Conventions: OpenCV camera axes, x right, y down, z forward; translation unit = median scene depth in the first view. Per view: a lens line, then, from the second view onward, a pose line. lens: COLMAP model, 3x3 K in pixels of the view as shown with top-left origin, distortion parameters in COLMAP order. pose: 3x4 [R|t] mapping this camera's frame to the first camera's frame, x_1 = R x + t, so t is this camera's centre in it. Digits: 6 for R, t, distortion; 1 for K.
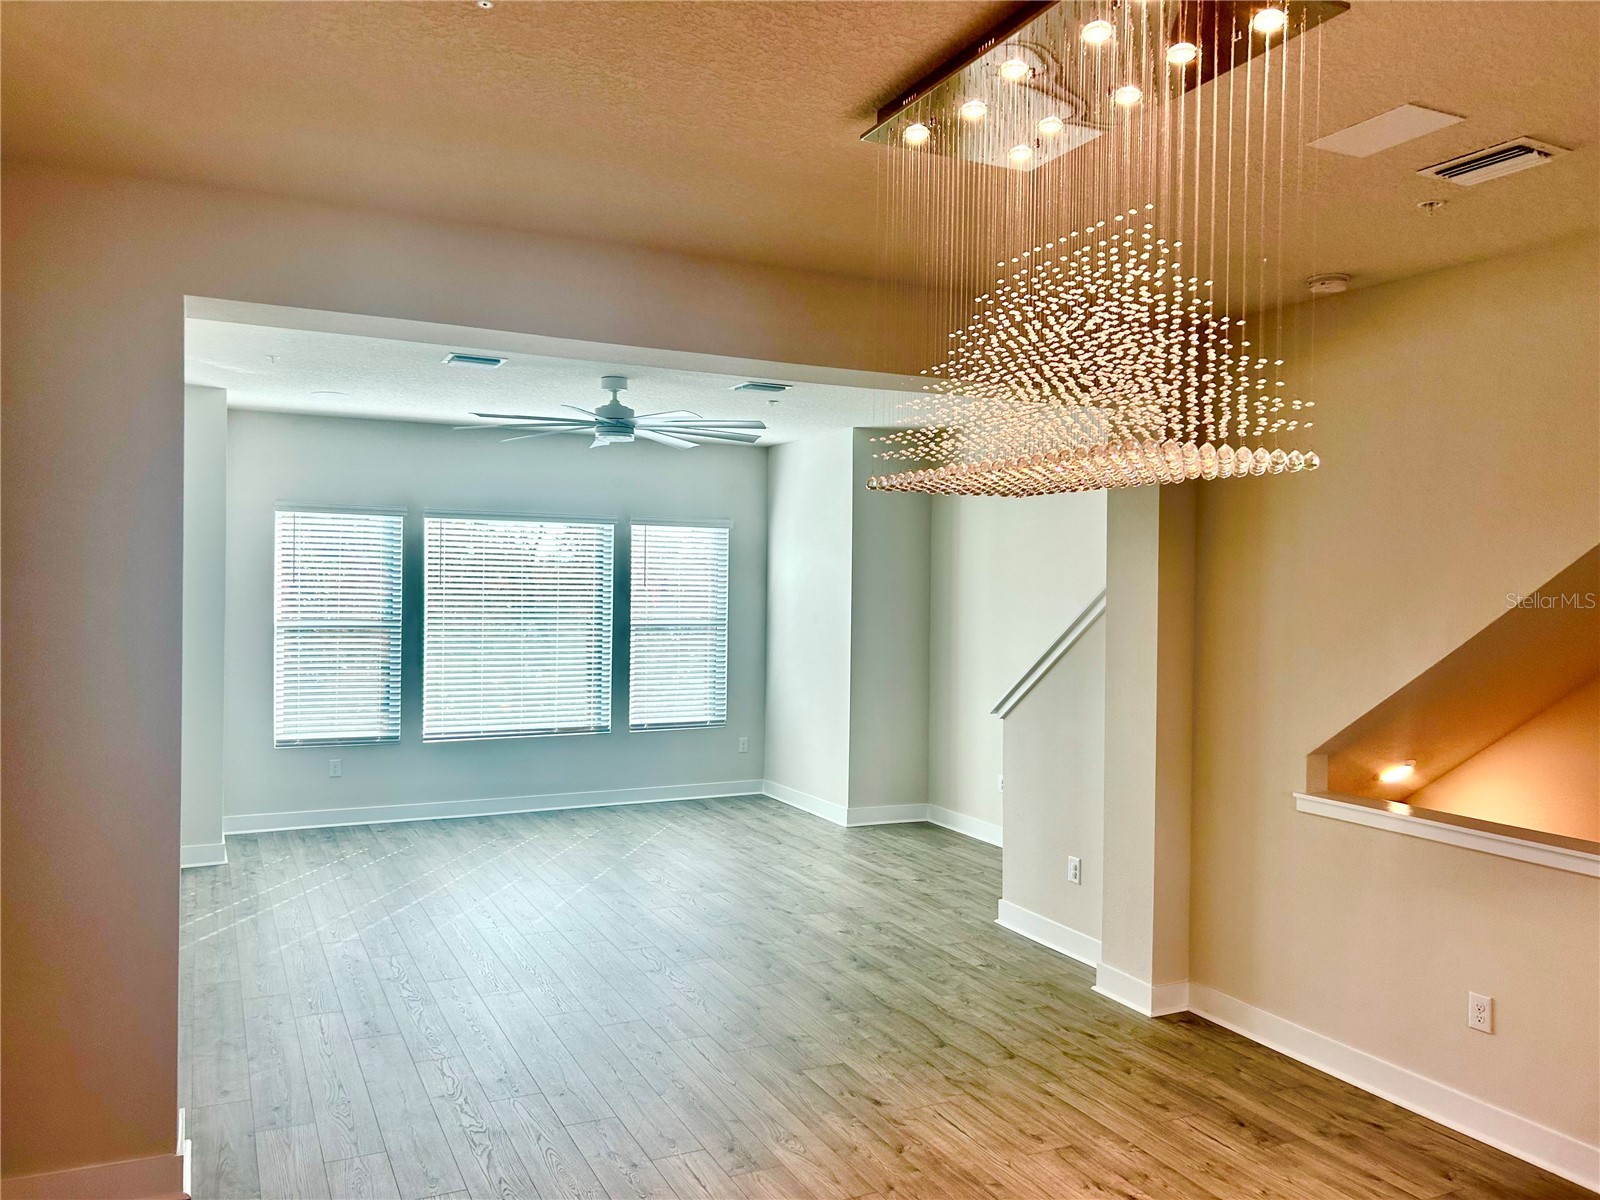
lens RADIAL K [[1207.2, 0, 800.0], [0, 1207.2, 600.0], [0, 0, 1]] dist [0.013704, -0.005582]
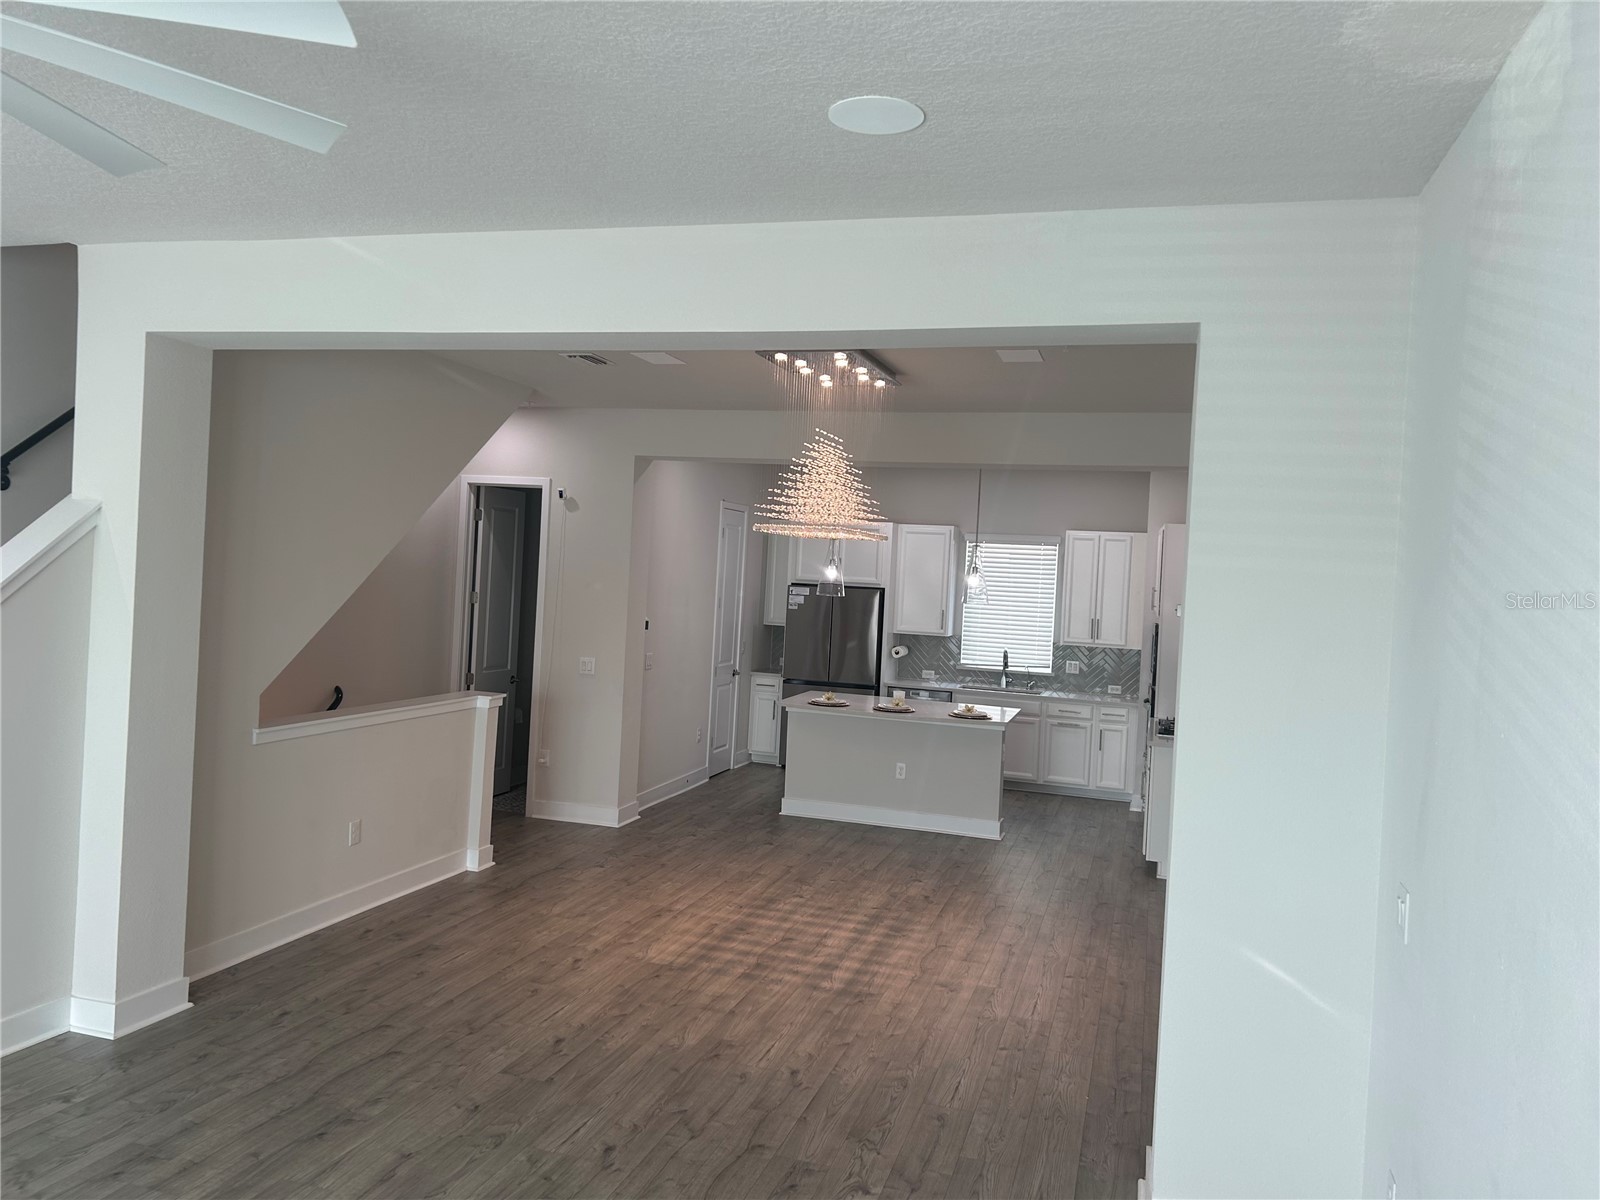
lens RADIAL K [[1200.1, 0, 799.2], [0, 1200.1, 604.9], [0, 0, 1]] dist [0.052743, -0.042135]
pose [[-0.732279, -0.072017, 0.677186, -0.682396], [-0.052956, 0.997403, 0.048807, -0.036550], [-0.678943, -0.000121, -0.734191, 1.398551]]
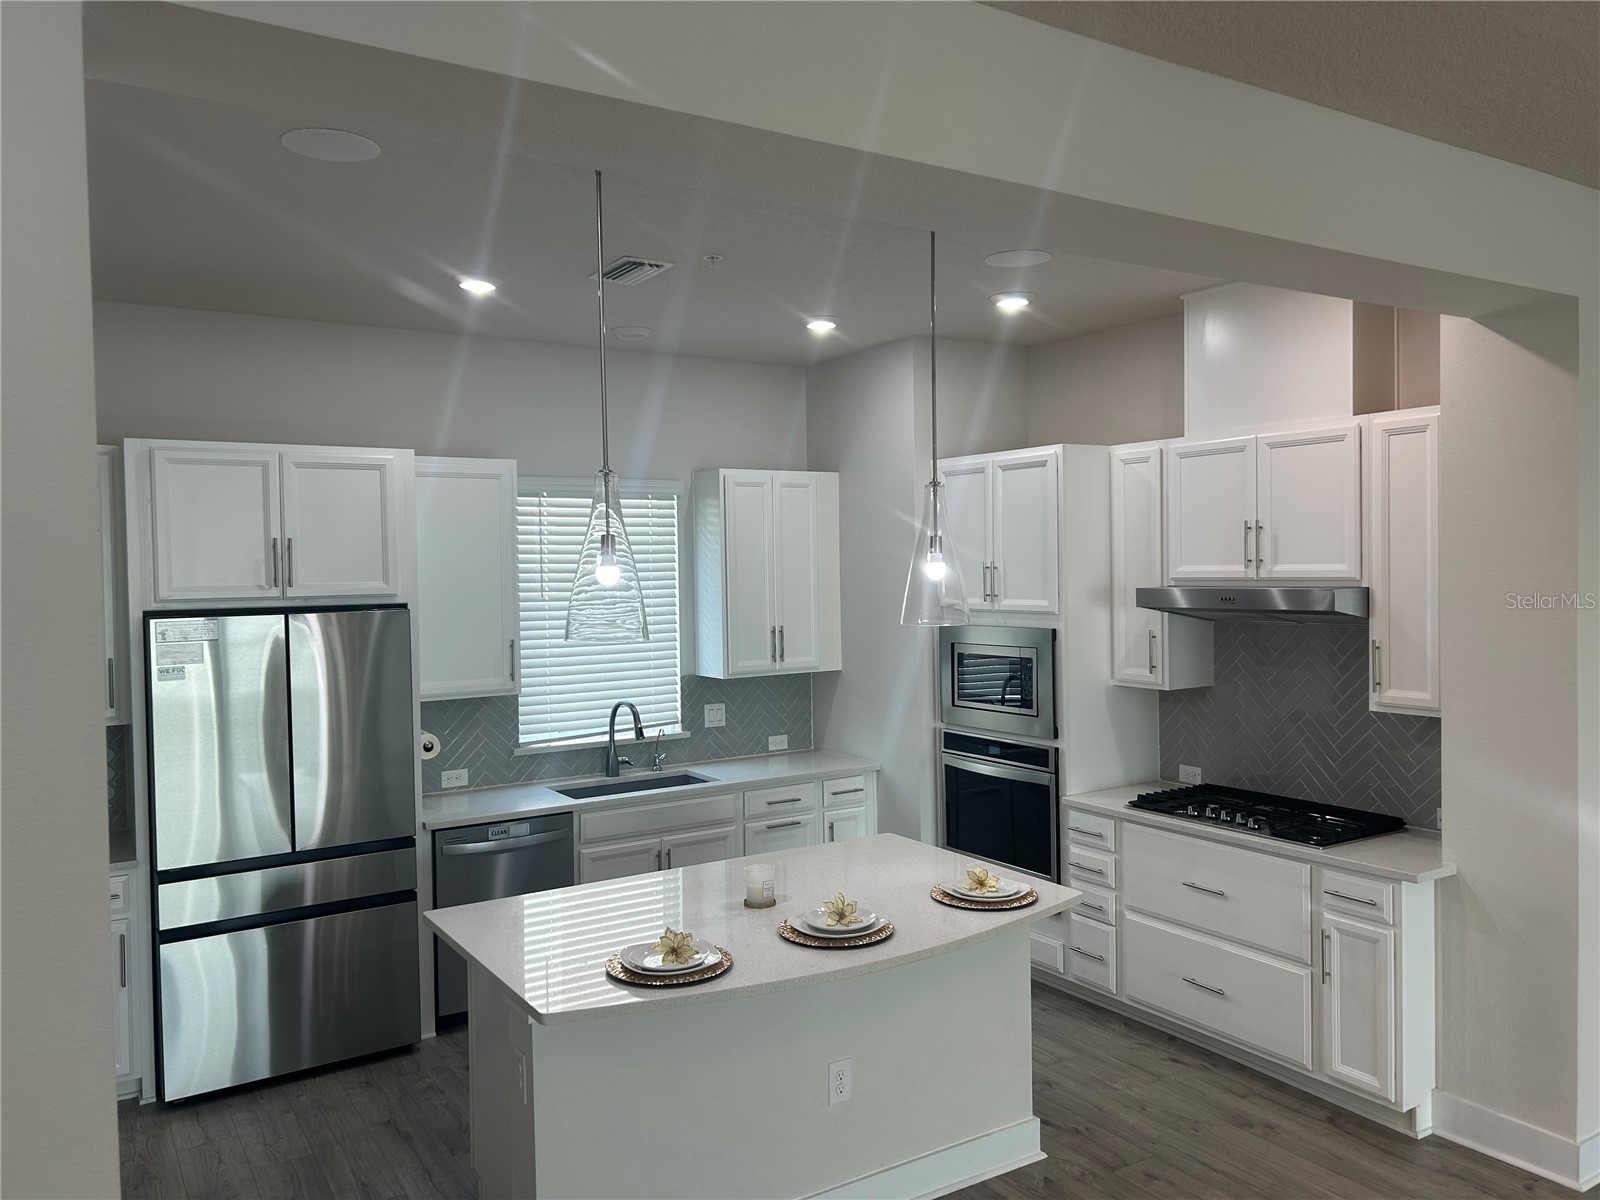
lens RADIAL K [[1202.7, 0, 819.2], [0, 1202.7, 590.1], [0, 0, 1]] dist [0.035791, -0.048231]
pose [[-0.993188, 0.002737, -0.116487, 0.483480], [-0.001715, 0.999272, 0.038107, -0.016071], [0.116507, 0.038047, -0.992461, 0.656269]]
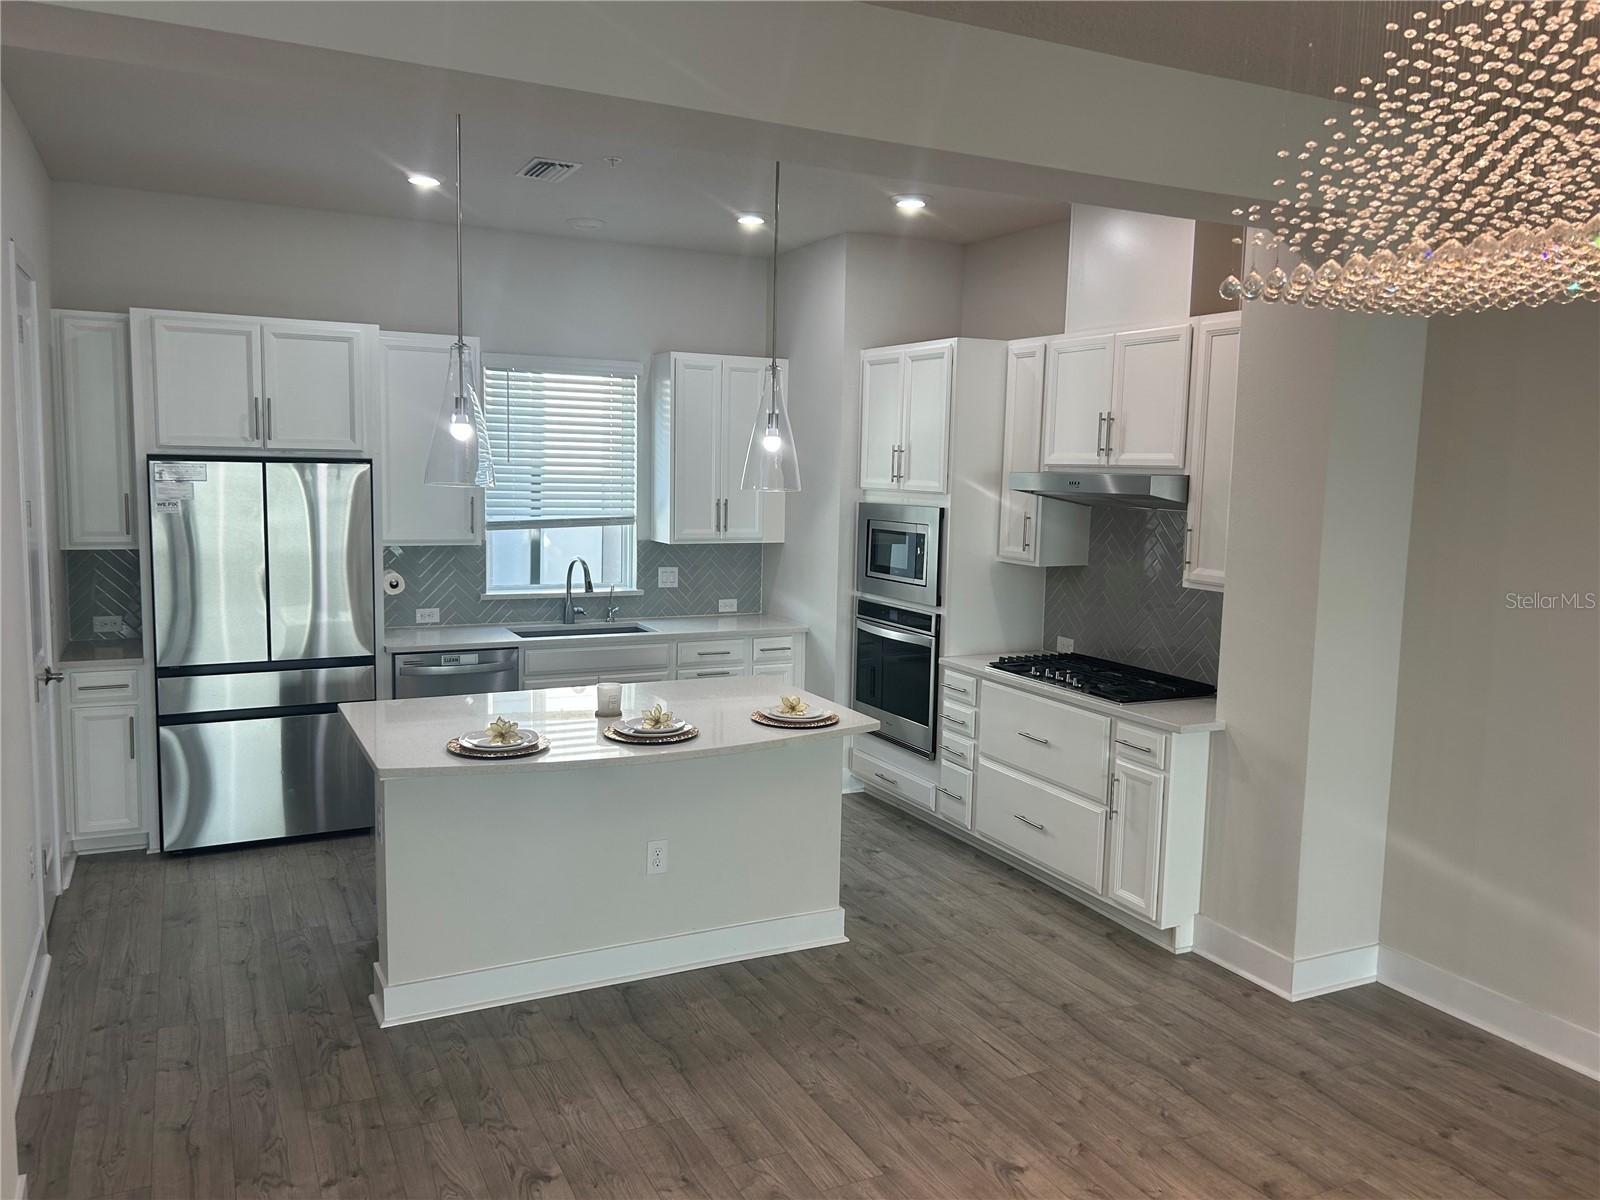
lens RADIAL K [[1204.4, 0, 803.0], [0, 1204.4, 592.6], [0, 0, 1]] dist [0.029528, -0.032215]
pose [[-0.999181, -0.037193, -0.015962, 0.312545], [-0.038928, 0.991071, 0.127529, -0.004239], [0.011076, 0.128045, -0.991706, 0.795432]]
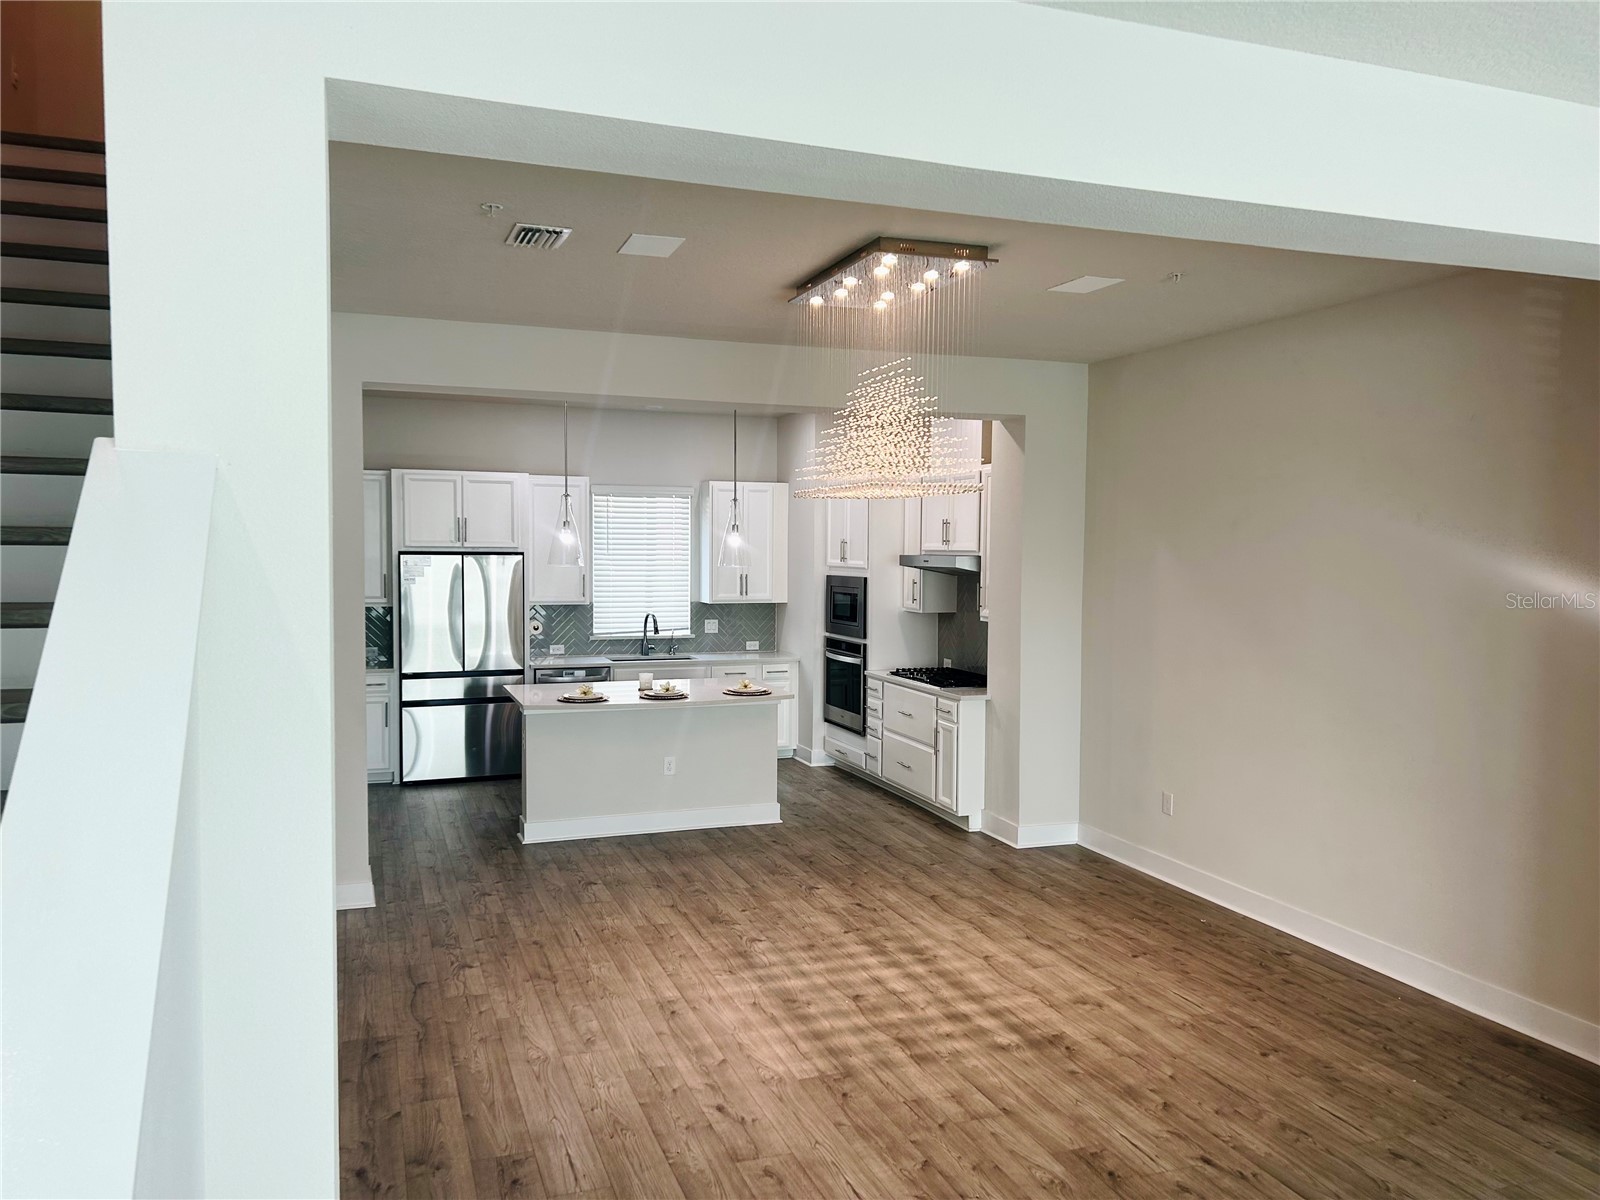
lens RADIAL K [[1200.1, 0, 799.2], [0, 1200.1, 604.9], [0, 0, 1]] dist [0.052743, -0.042135]
pose [[-0.993838, -0.029060, 0.106961, 0.071538], [-0.021480, 0.997220, 0.071354, -0.029347], [-0.108737, 0.068617, -0.991699, 1.474349]]
